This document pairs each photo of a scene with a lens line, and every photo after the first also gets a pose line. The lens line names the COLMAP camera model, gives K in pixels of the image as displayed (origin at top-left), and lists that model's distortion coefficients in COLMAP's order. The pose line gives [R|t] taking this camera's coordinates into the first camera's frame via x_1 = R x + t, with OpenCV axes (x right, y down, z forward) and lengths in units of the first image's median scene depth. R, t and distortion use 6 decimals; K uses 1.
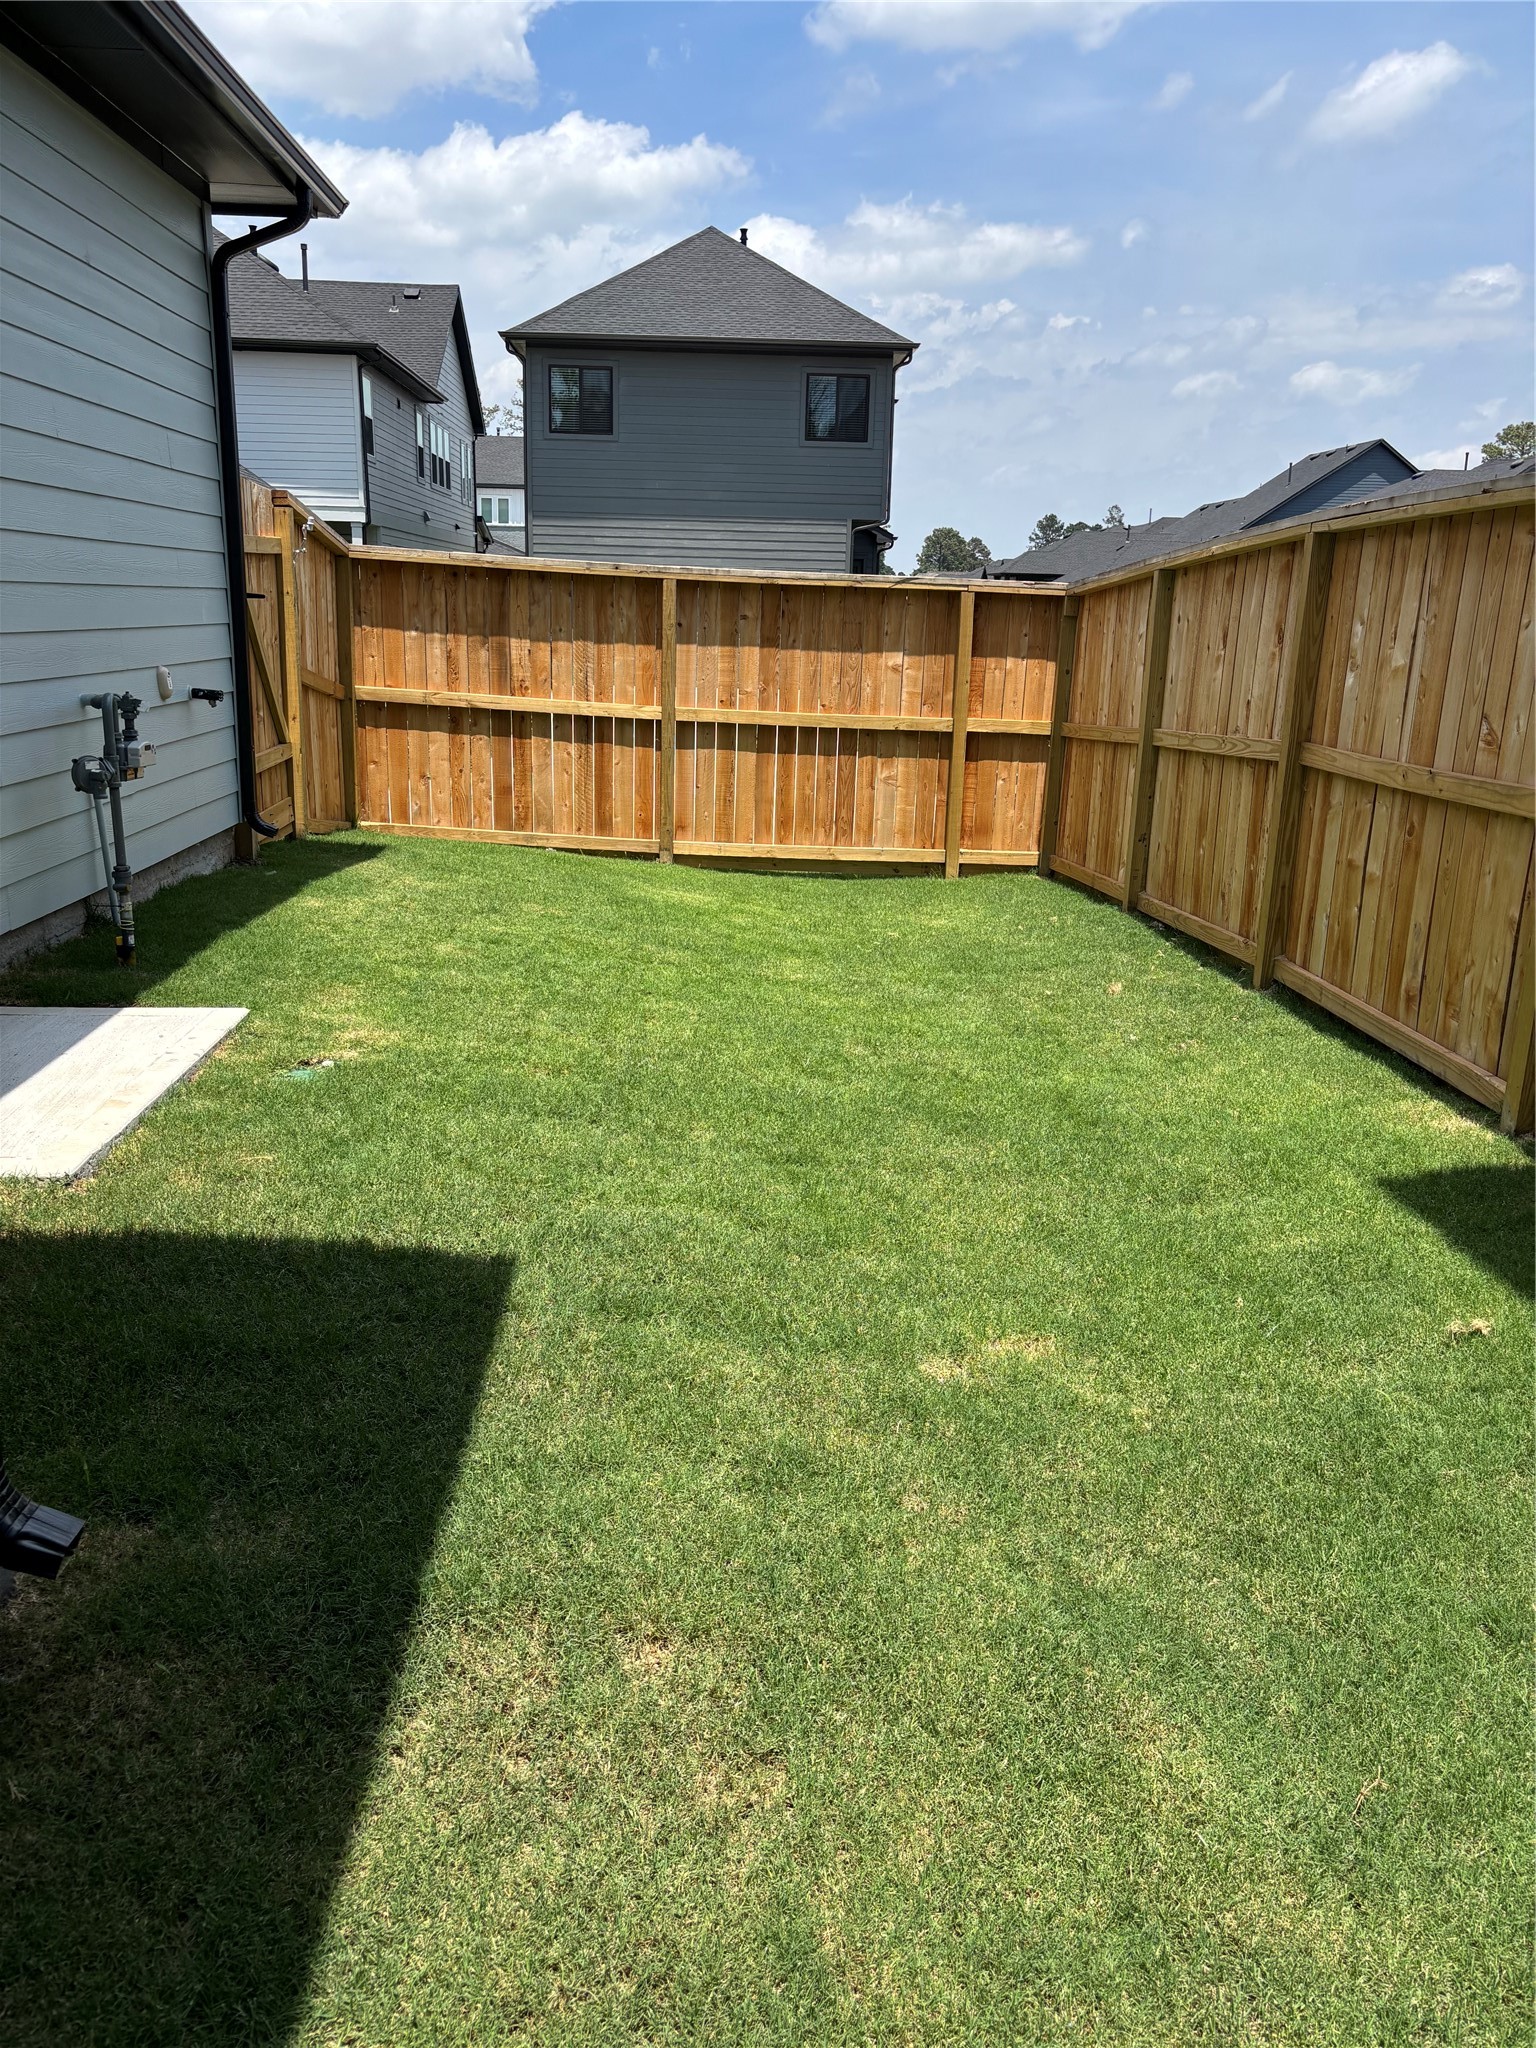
lens RADIAL K [[1518.1, 0, 768.0], [0, 1518.1, 1024.0], [0, 0, 1]] dist [0.042519, -0.085931]
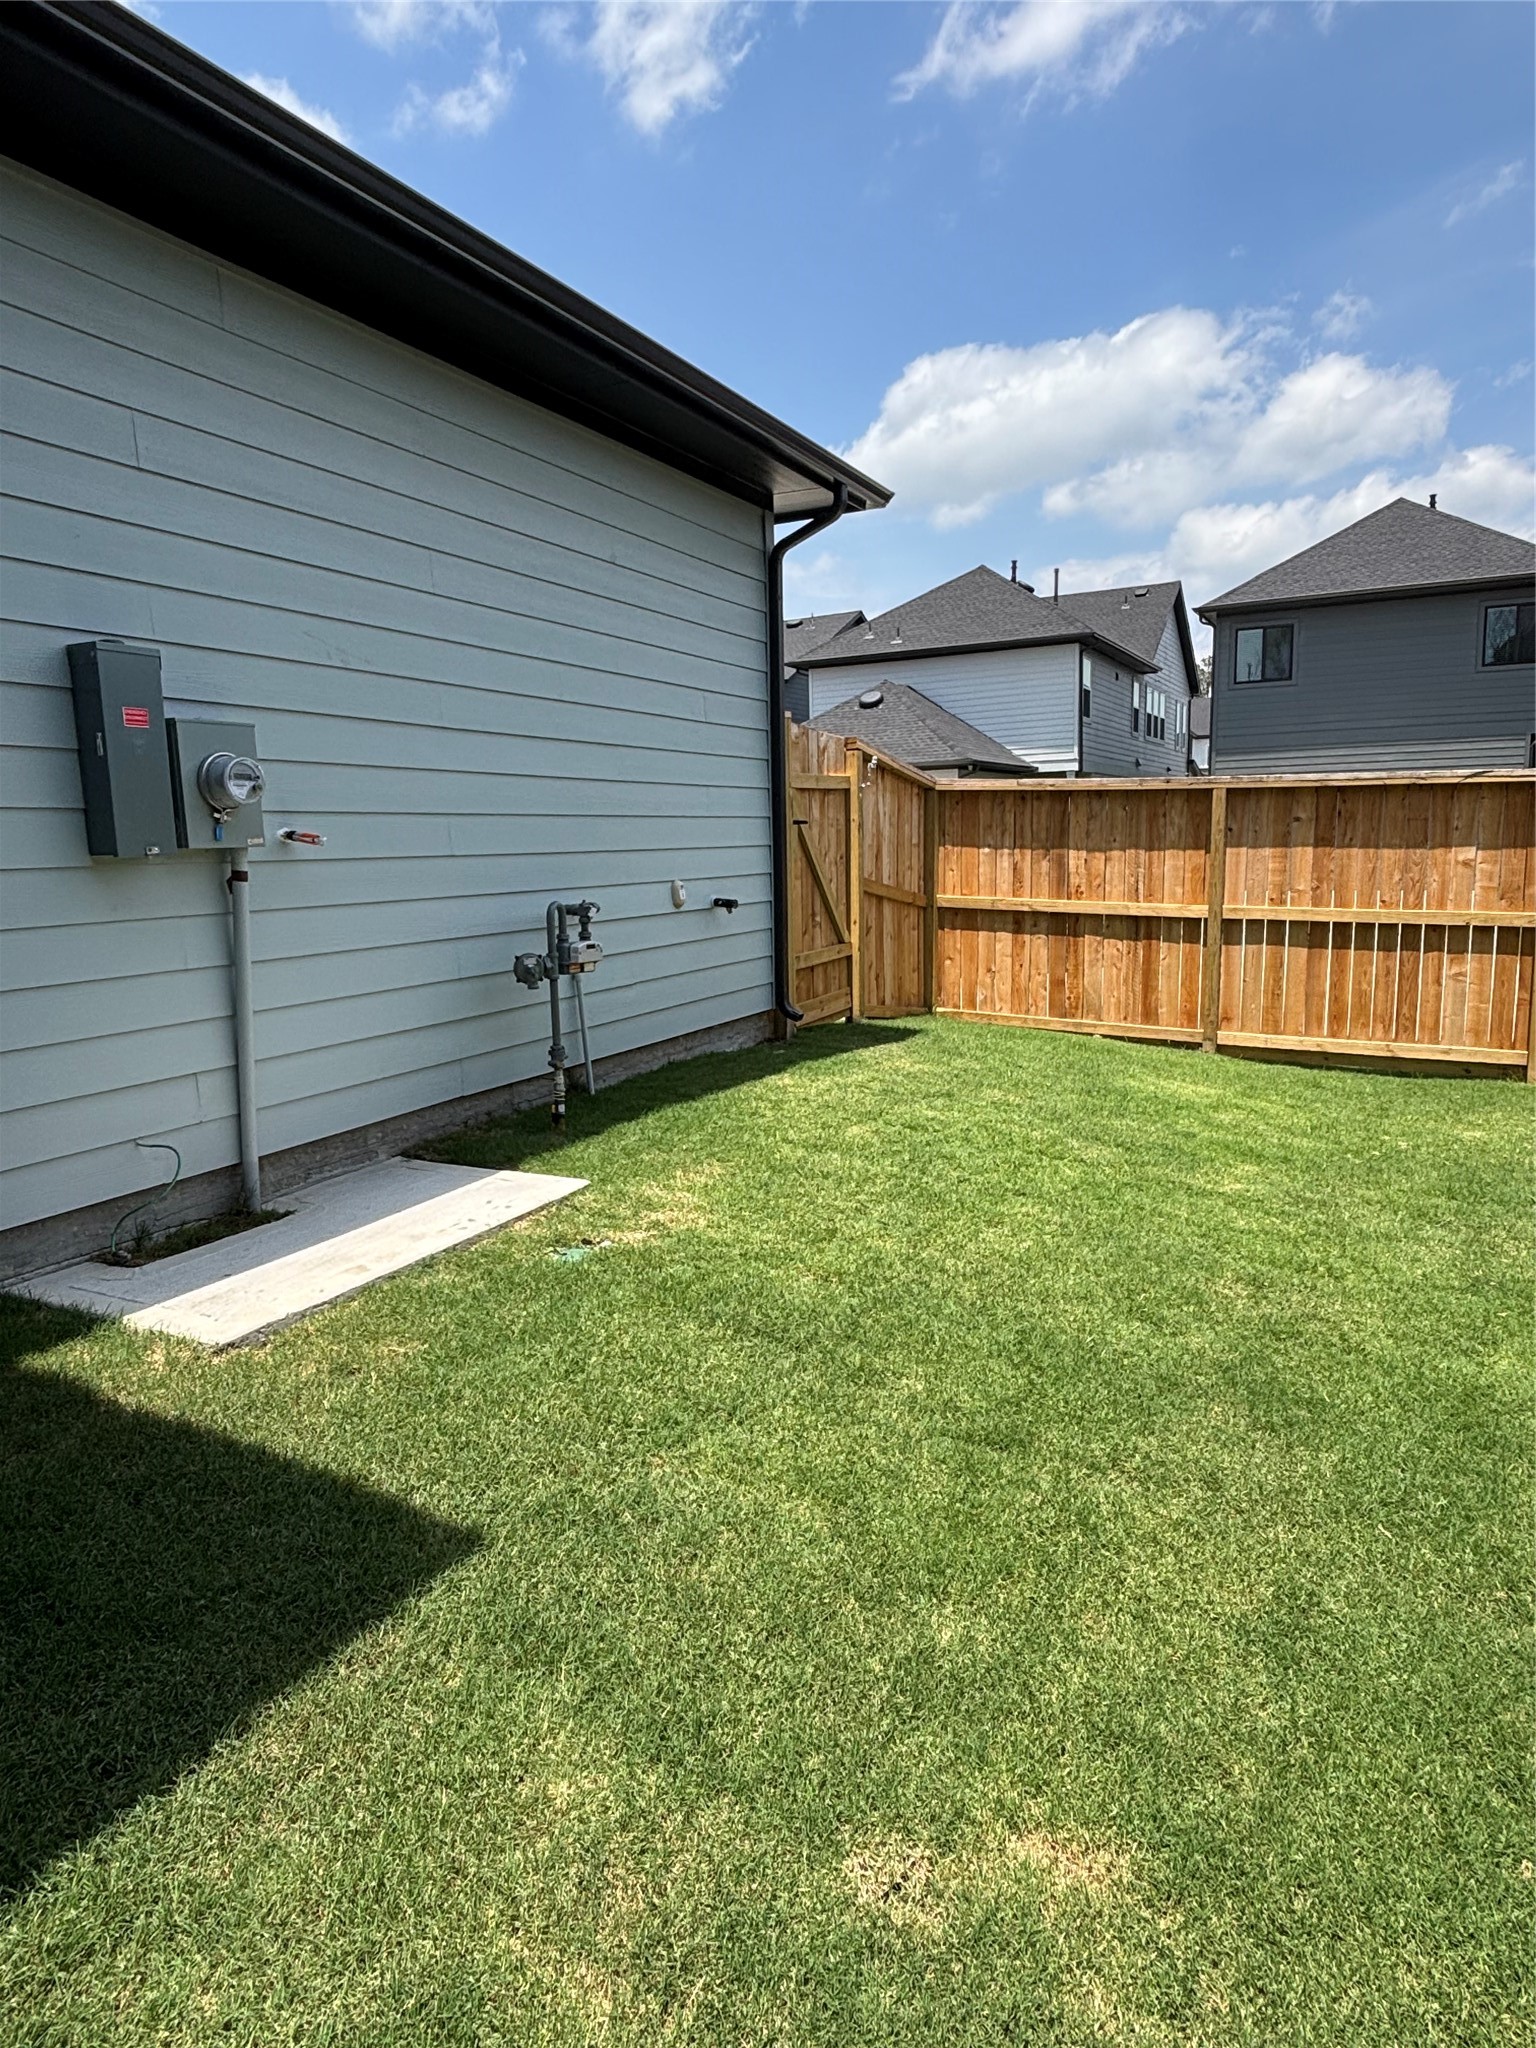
lens RADIAL K [[1199.7, 0, 768.0], [0, 1199.7, 1024.0], [0, 0, 1]] dist [0.061481, -0.085351]
pose [[0.864457, 0.030470, -0.501783, 0.090063], [-0.087334, 0.992086, -0.090213, -0.024758], [0.495063, 0.121808, 0.860276, 0.135314]]
